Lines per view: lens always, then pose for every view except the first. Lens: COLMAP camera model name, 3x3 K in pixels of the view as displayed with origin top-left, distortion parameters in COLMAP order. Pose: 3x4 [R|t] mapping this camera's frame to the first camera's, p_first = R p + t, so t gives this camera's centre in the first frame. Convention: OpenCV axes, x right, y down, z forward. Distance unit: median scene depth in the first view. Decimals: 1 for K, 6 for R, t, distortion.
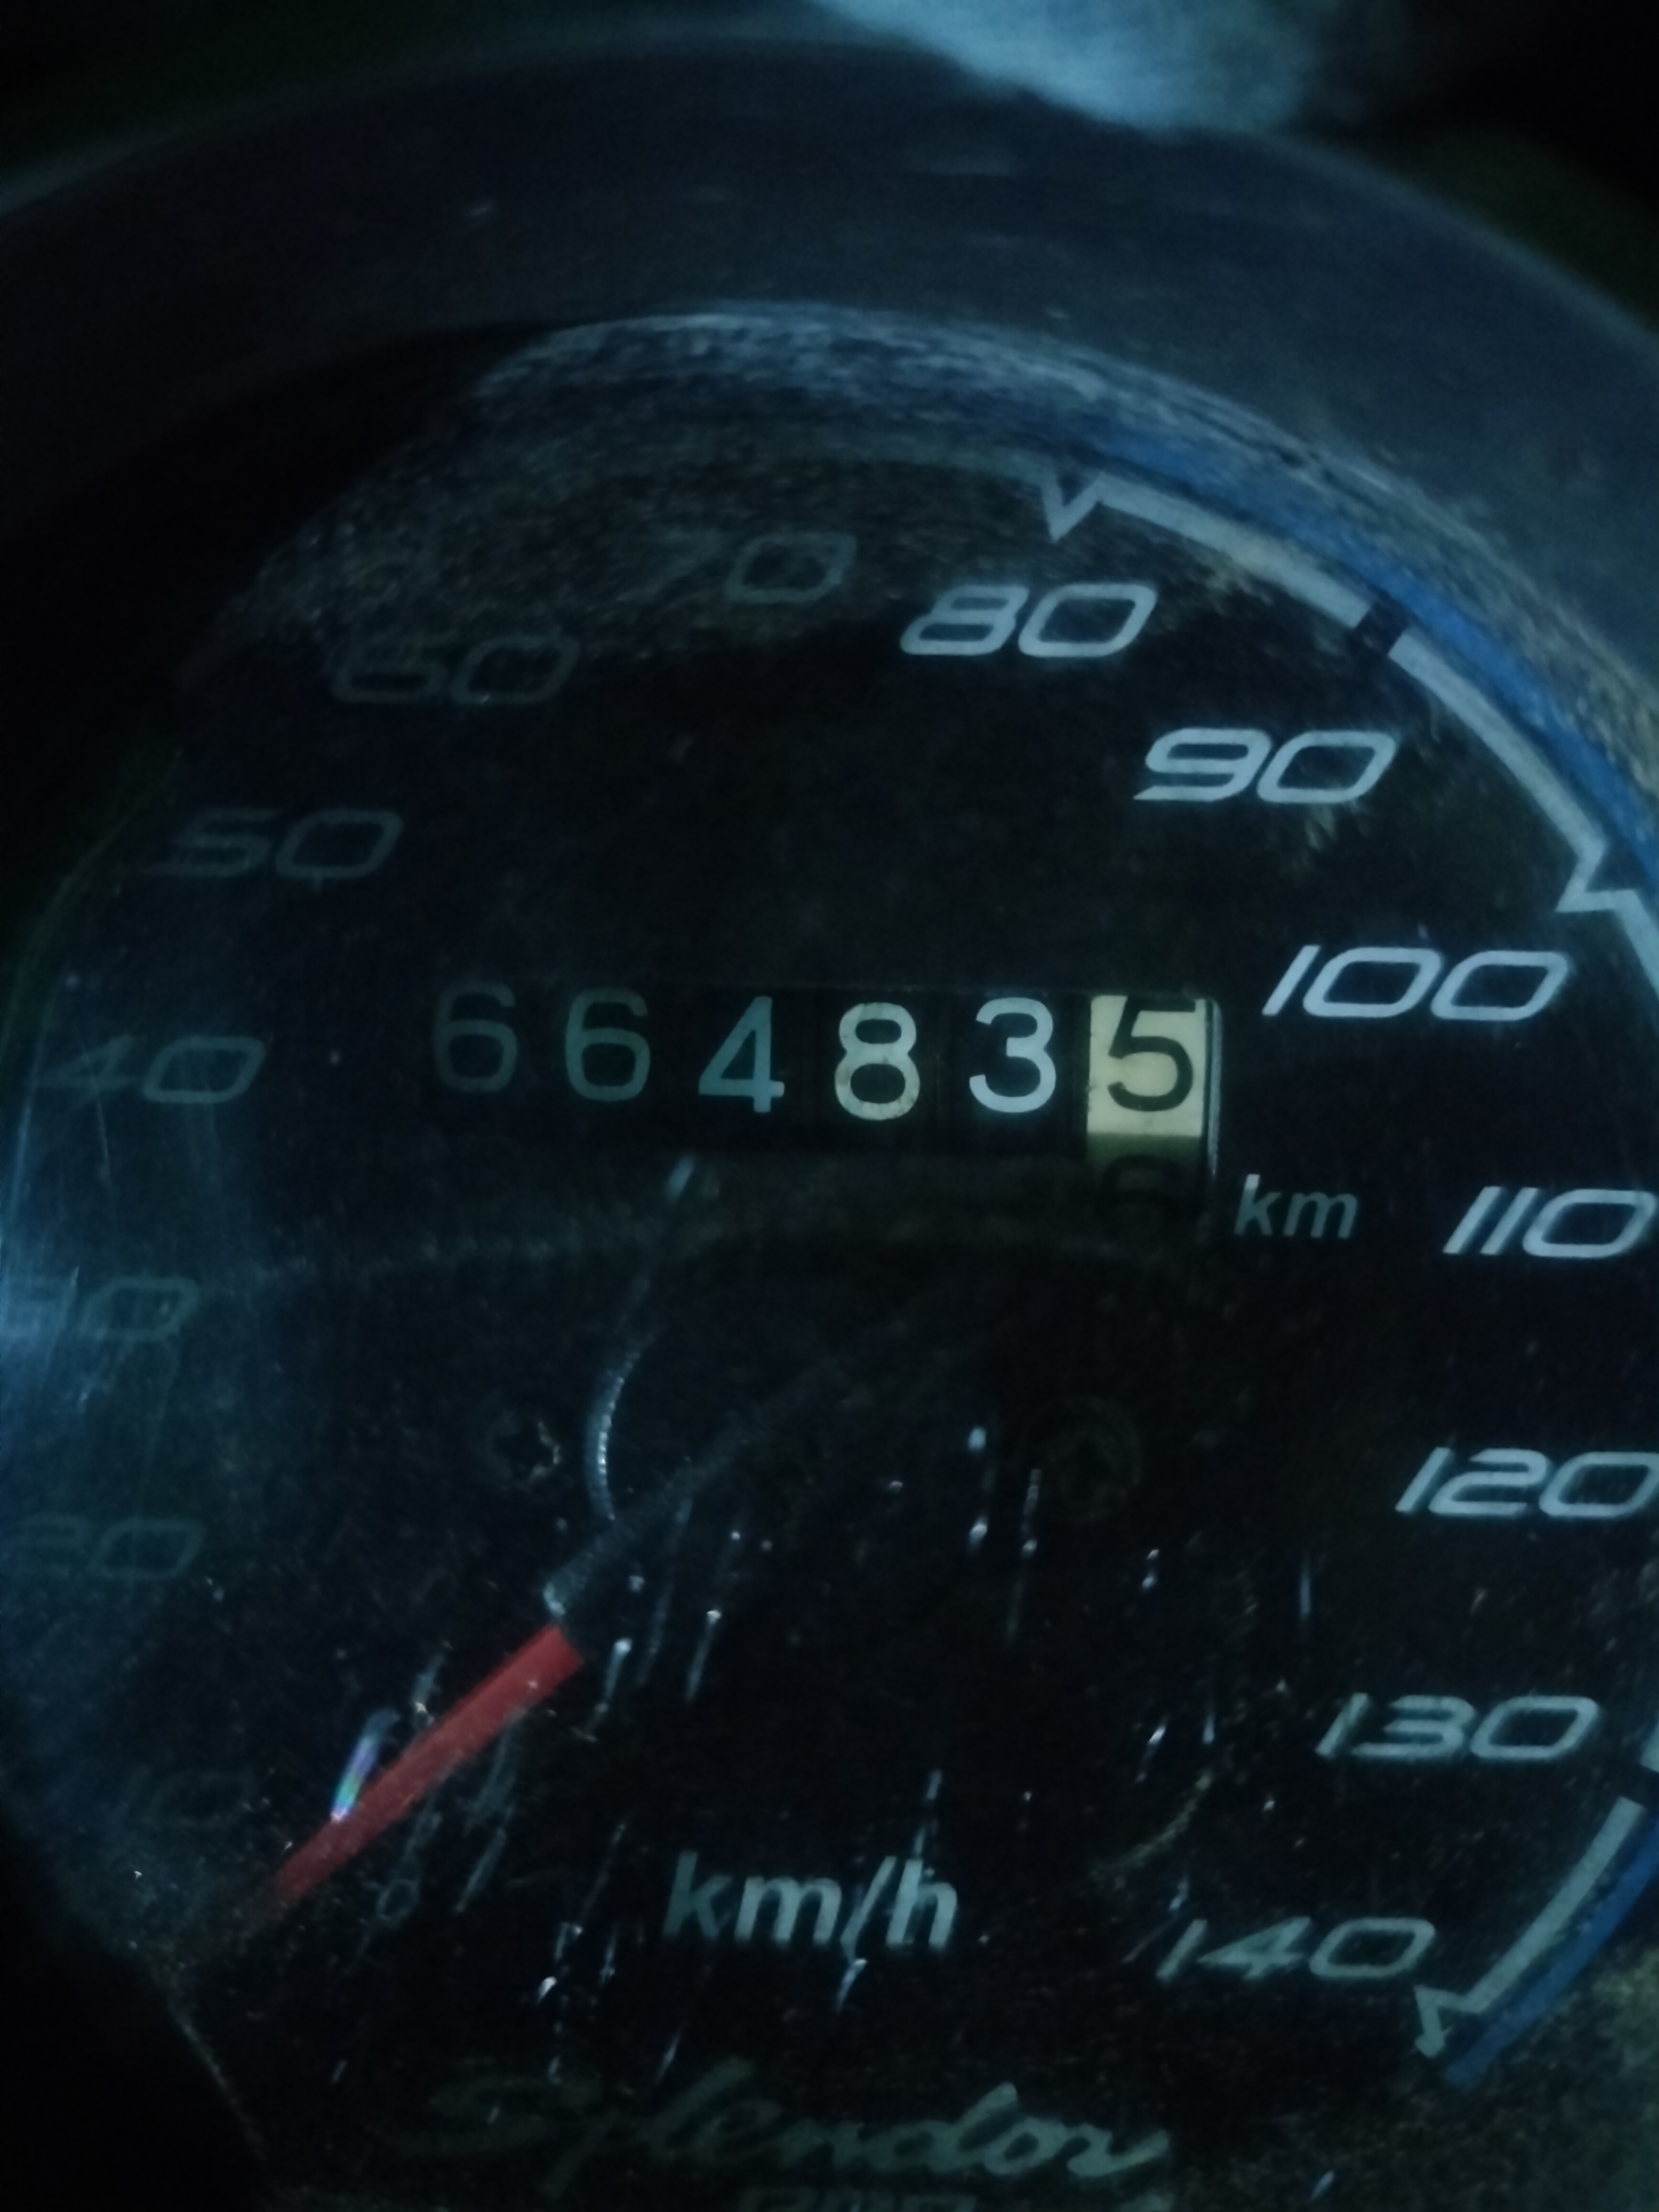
lens RADIAL K [[1836.7, 0, 839.7], [0, 1836.7, 1097.7], [0, 0, 1]] dist [-0.008513, -0.160294]
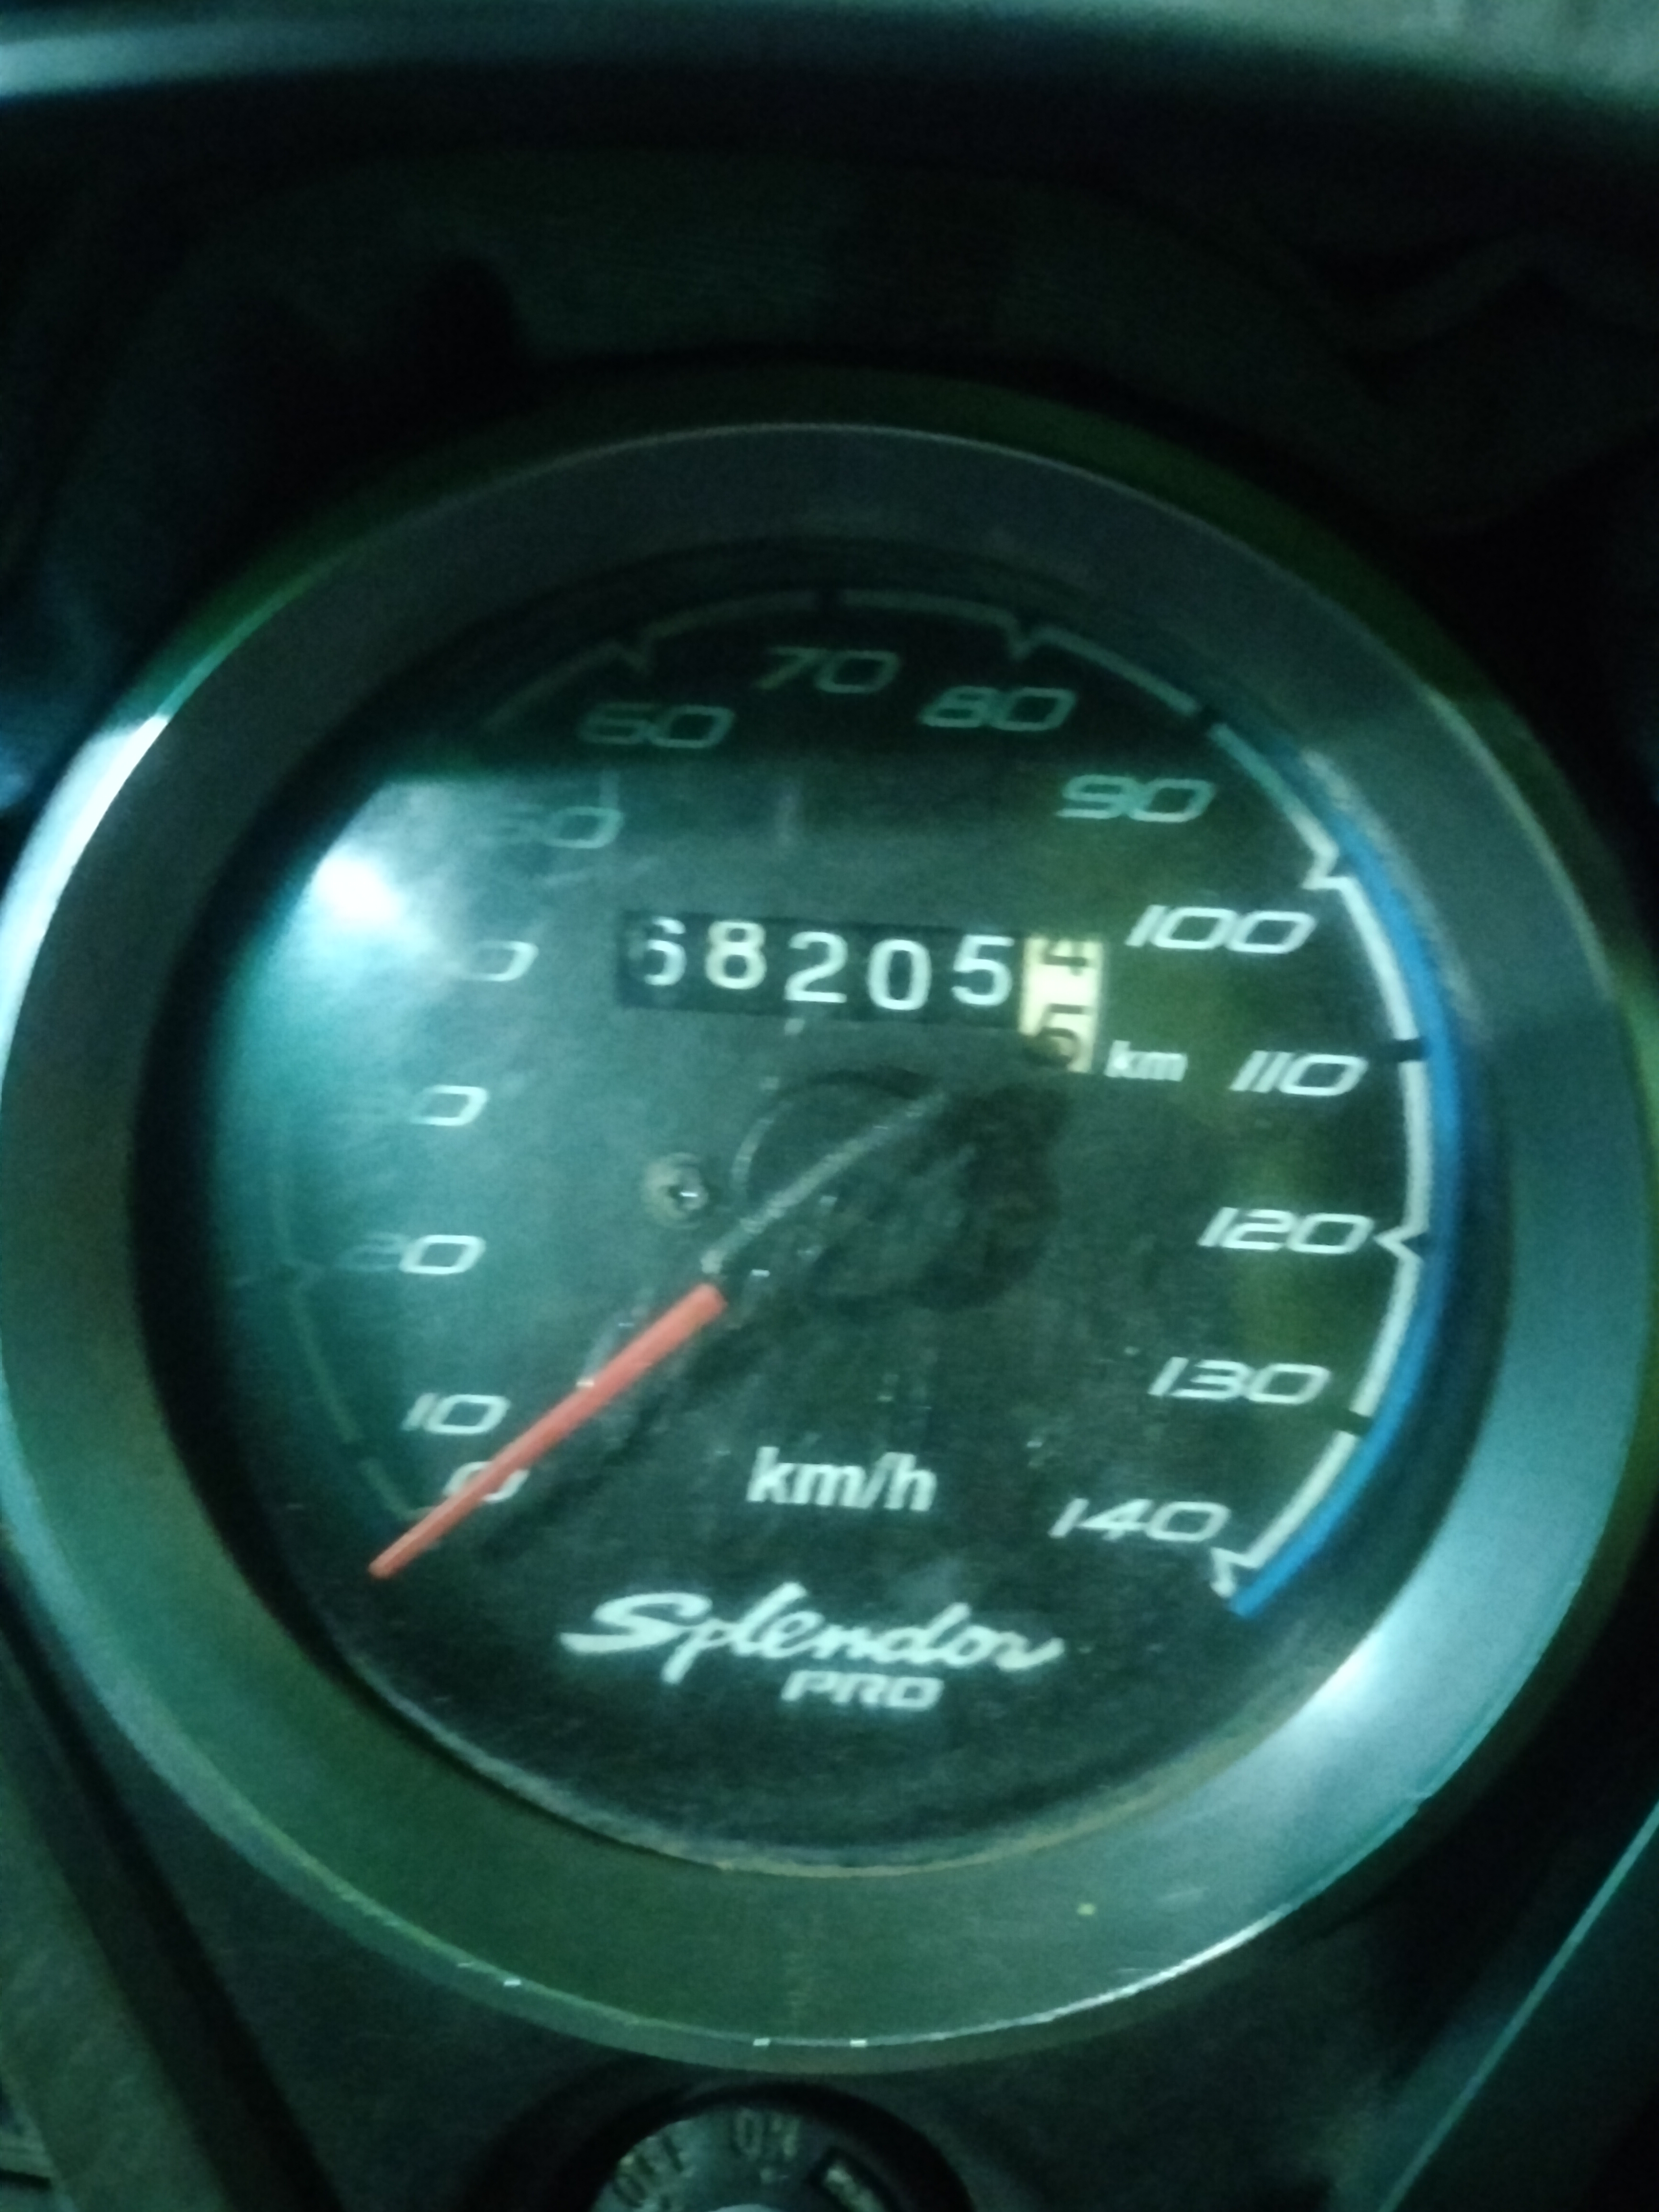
lens RADIAL K [[2167.6, 0, 820.4], [0, 2167.6, 1107.7], [0, 0, 1]] dist [0.081752, -0.002534]
pose [[0.999419, 0.028306, 0.018998, -0.085748], [-0.028910, 0.999059, 0.032318, 0.046366], [-0.018066, -0.032849, 0.999297, -0.978961]]
